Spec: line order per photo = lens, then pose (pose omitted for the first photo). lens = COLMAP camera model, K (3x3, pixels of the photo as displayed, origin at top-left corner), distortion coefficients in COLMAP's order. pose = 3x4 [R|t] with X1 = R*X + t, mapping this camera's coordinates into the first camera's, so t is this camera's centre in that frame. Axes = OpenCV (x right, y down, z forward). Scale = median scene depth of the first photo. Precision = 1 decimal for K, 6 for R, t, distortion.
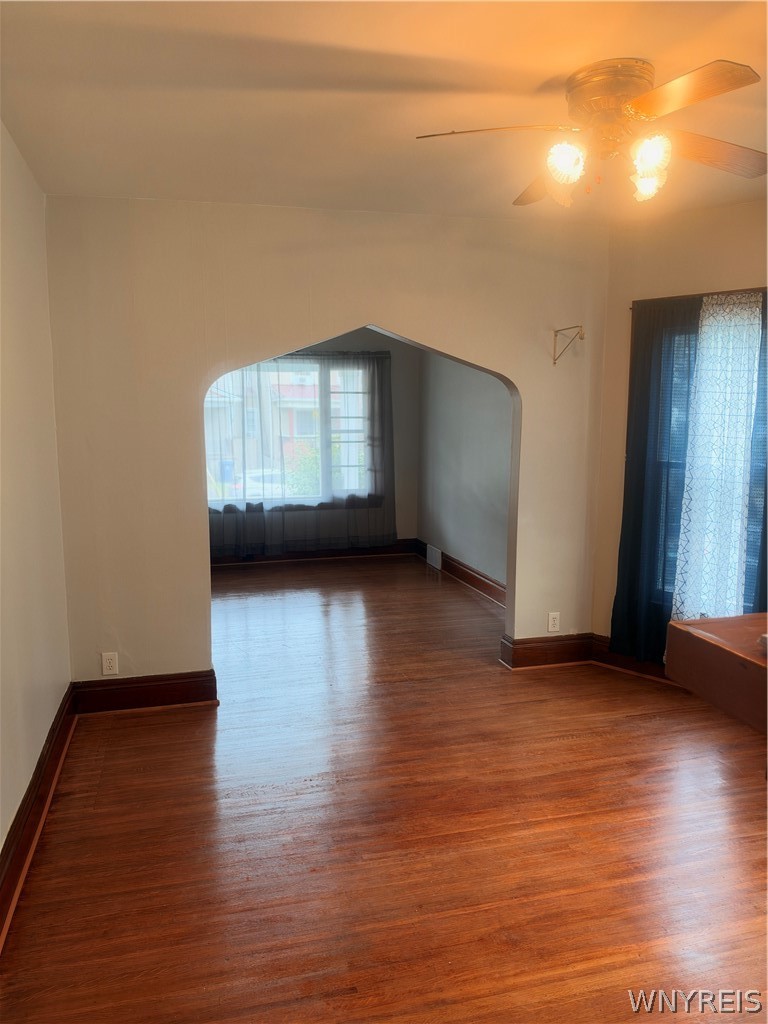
lens RADIAL K [[750.5, 0, 384.5], [0, 750.5, 516.9], [0, 0, 1]] dist [0.024617, -0.019789]
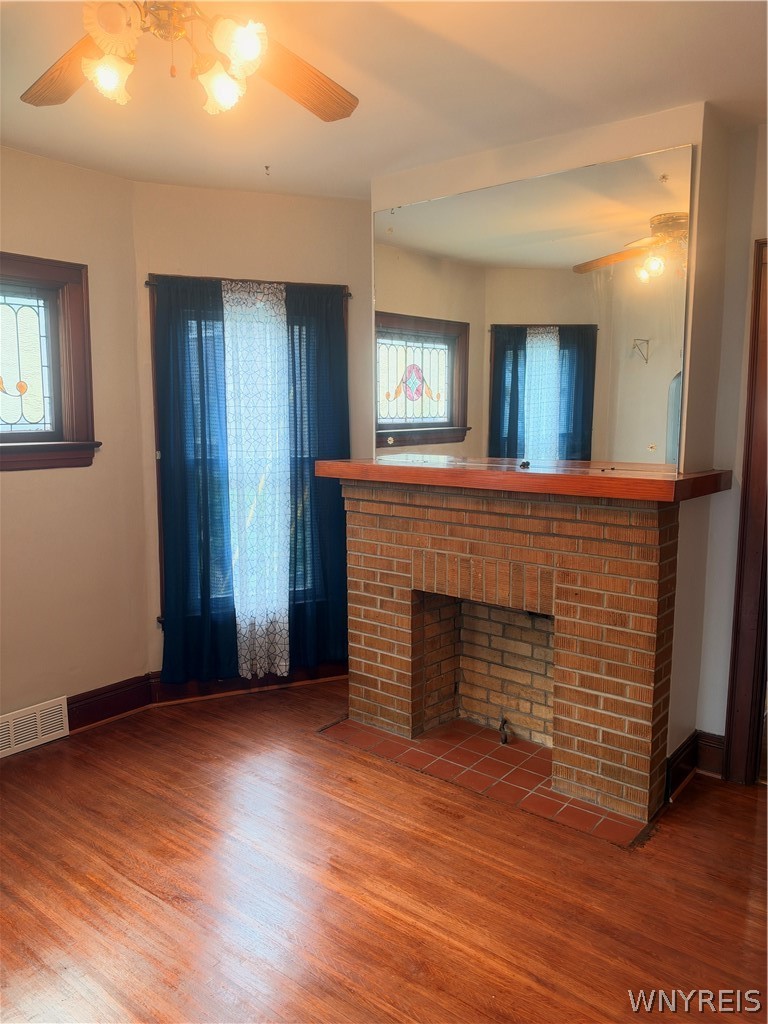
lens RADIAL K [[750.5, 0, 385.4], [0, 750.5, 511.0], [0, 0, 1]] dist [0.024617, -0.019789]
pose [[-0.590741, -0.095919, 0.801140, -0.521780], [0.122453, 0.970750, 0.206520, -0.183151], [-0.797515, 0.220102, -0.561716, 1.526242]]
